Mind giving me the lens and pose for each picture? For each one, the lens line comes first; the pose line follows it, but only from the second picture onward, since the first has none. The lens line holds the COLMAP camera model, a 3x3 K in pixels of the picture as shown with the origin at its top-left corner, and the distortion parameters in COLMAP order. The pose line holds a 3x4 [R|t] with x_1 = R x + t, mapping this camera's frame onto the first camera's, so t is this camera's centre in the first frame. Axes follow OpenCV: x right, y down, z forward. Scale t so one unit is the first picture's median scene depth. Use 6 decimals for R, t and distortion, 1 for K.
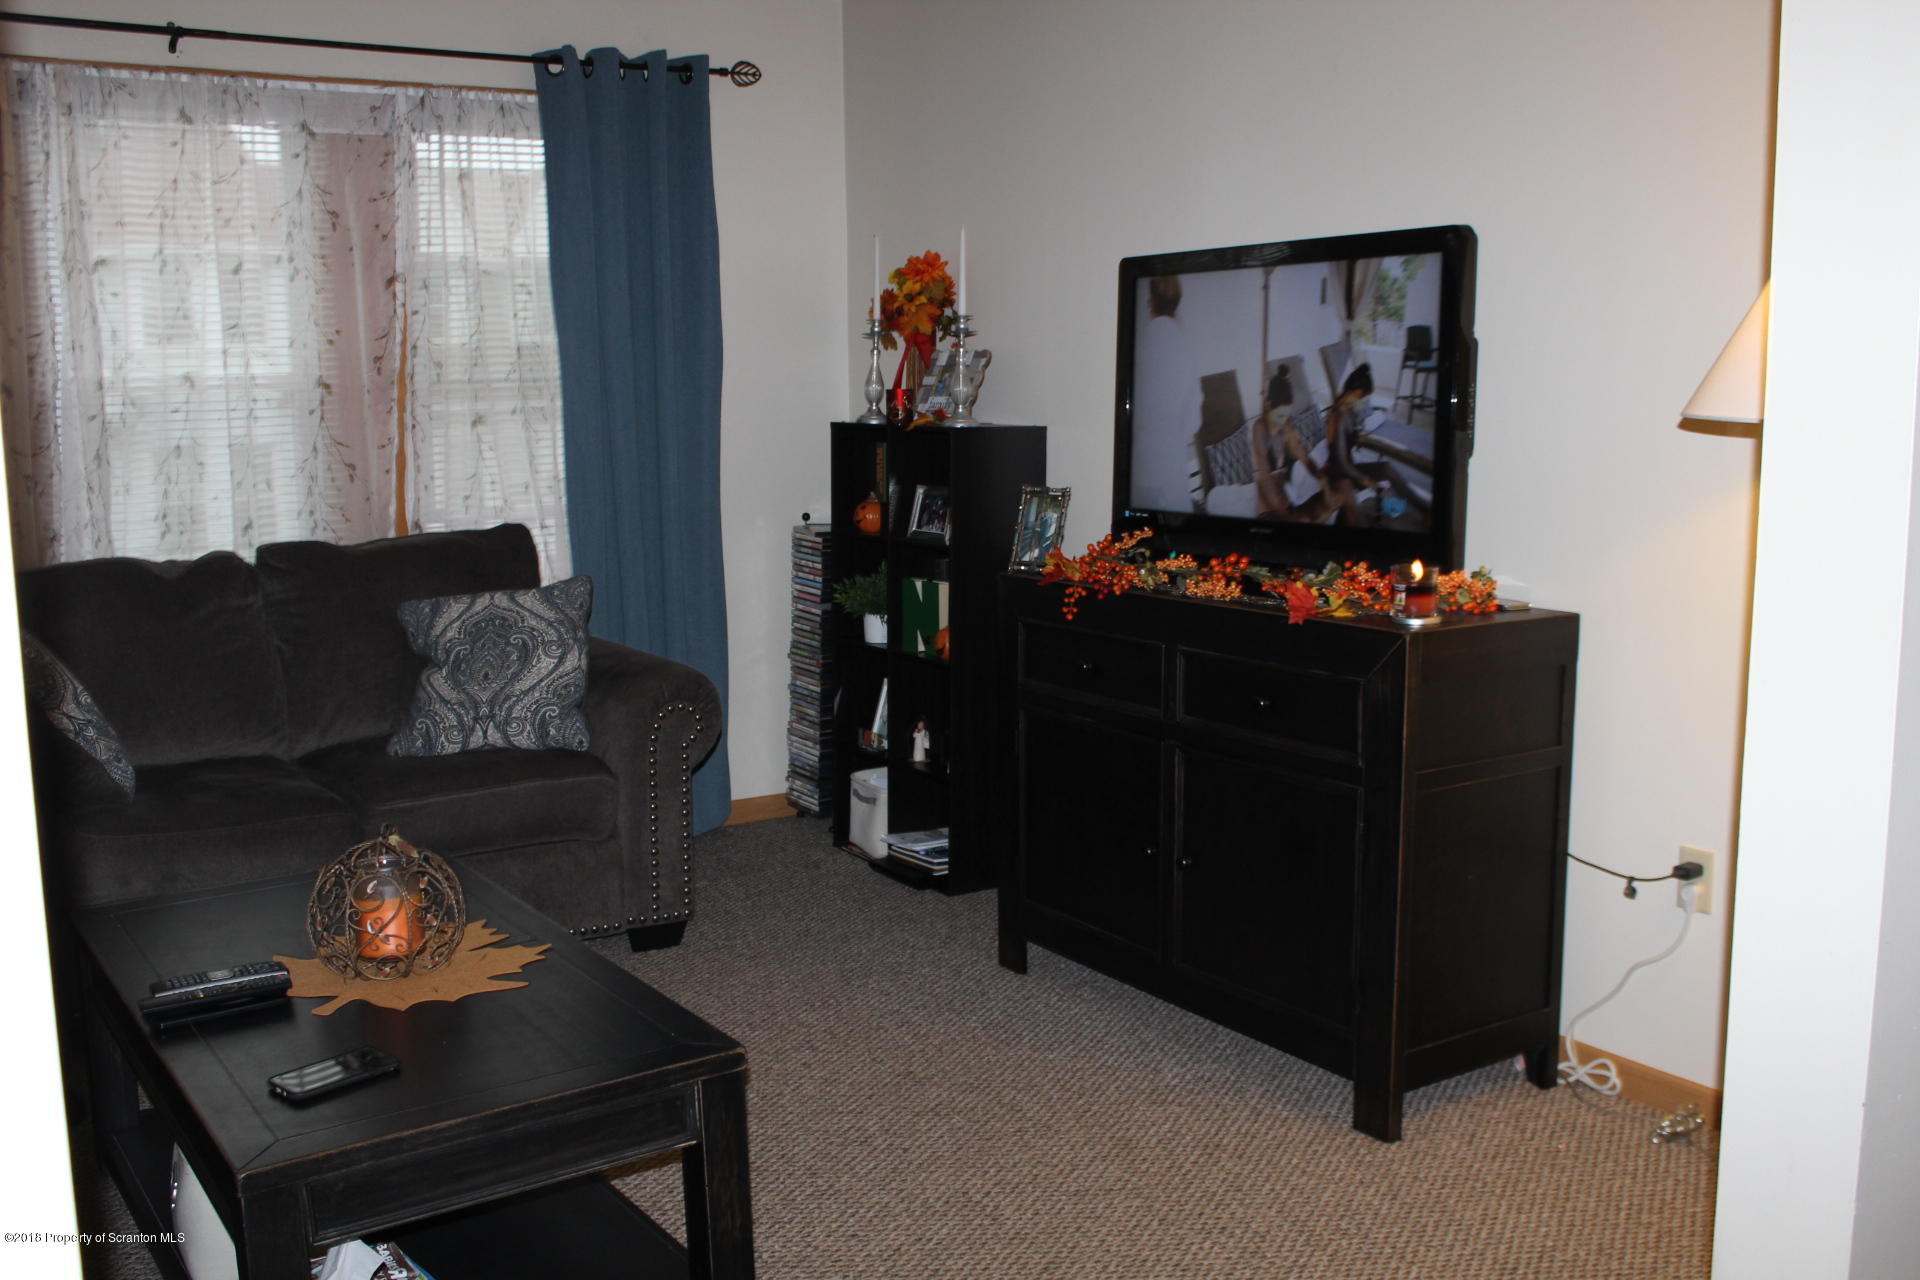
lens RADIAL K [[1781.9, 0, 960.0], [0, 1781.9, 640.0], [0, 0, 1]] dist [-0.192930, 0.003274]
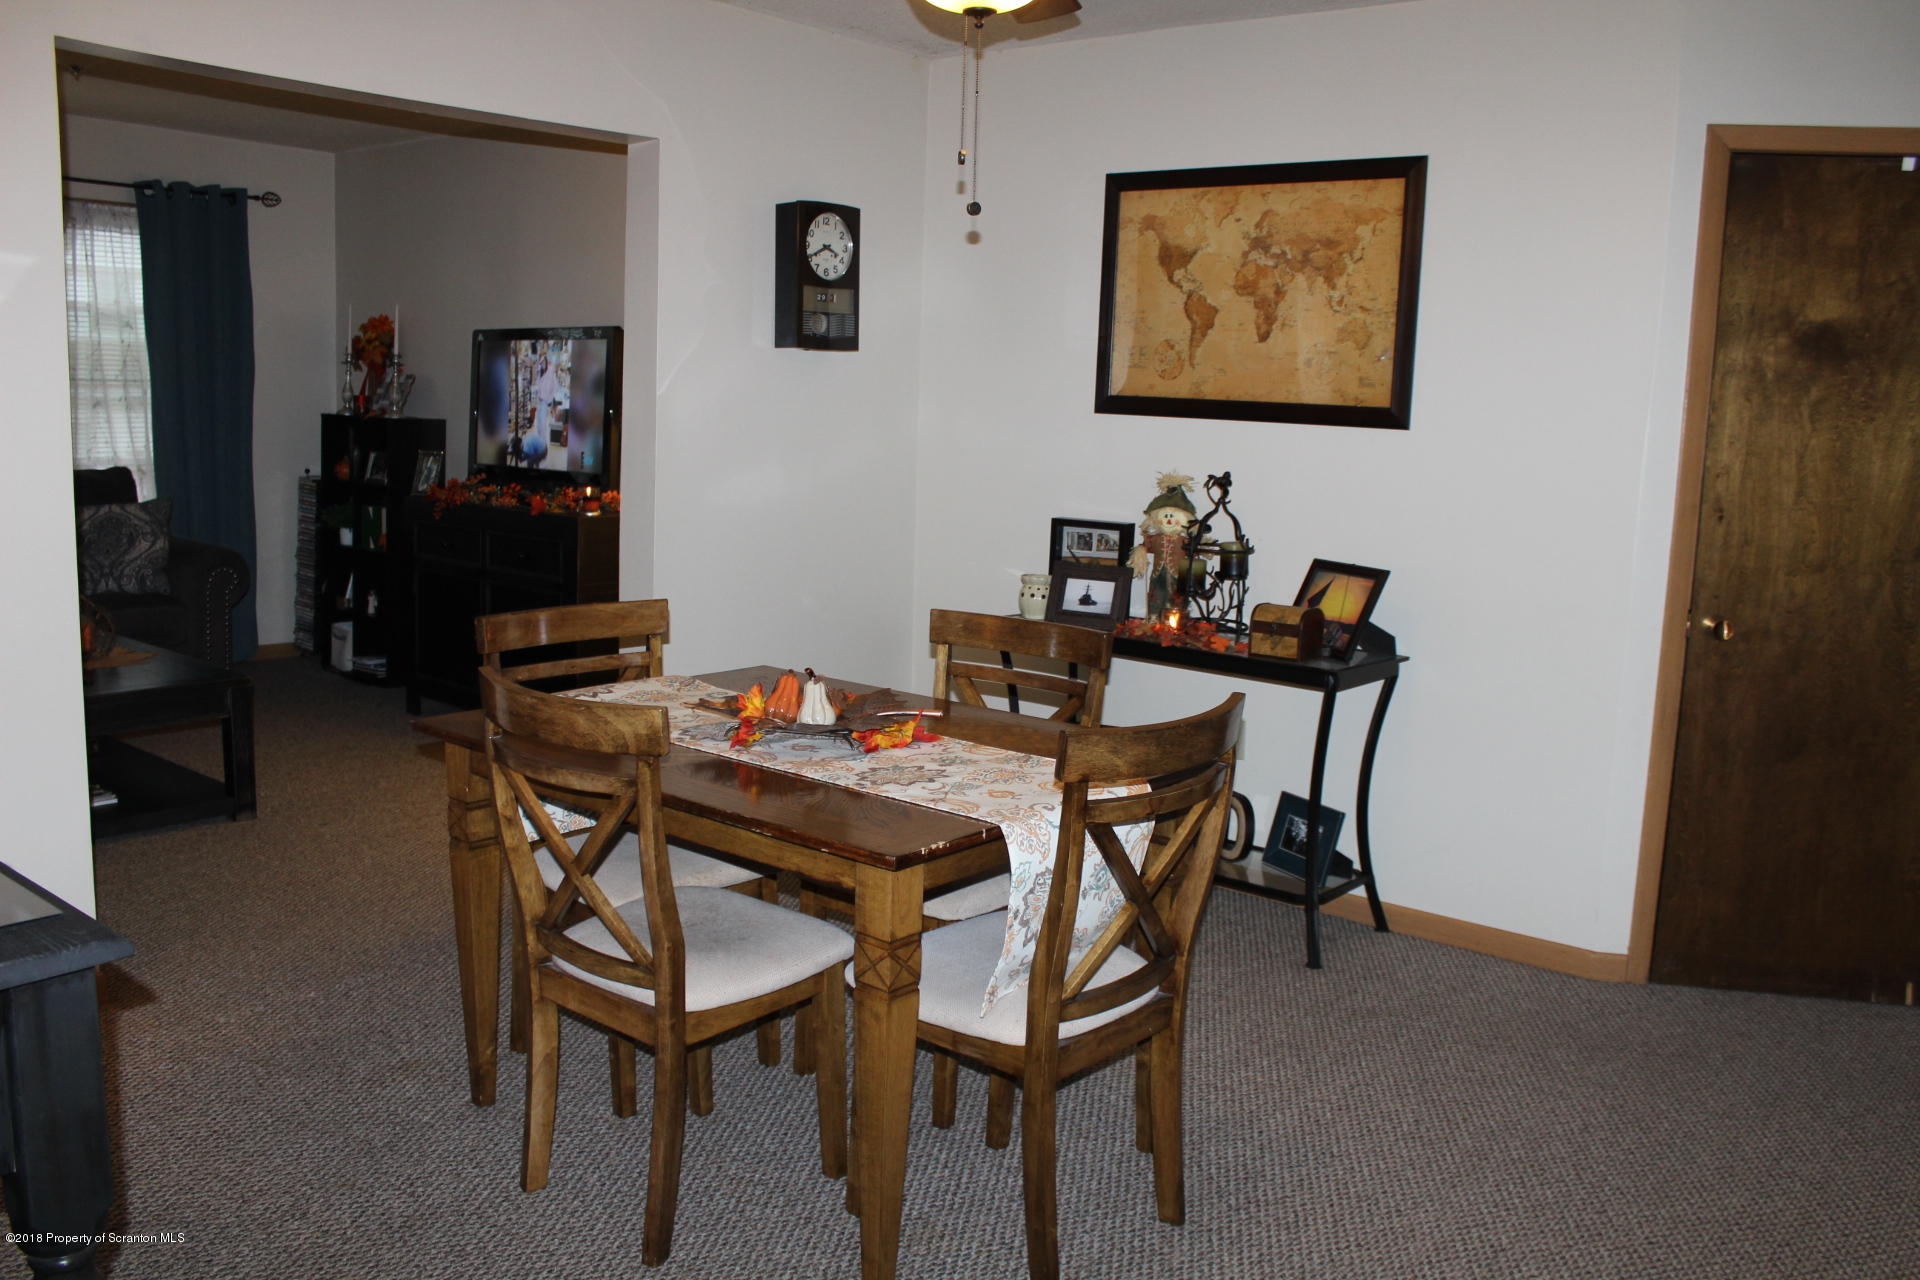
lens RADIAL K [[1527.0, 0, 960.0], [0, 1527.0, 640.0], [0, 0, 1]] dist [-0.181624, 0.135198]
pose [[0.954004, 0.003002, 0.299778, 0.088525], [-0.007390, 0.999882, 0.013504, 0.070584], [-0.299702, -0.015098, 0.953913, -0.536658]]
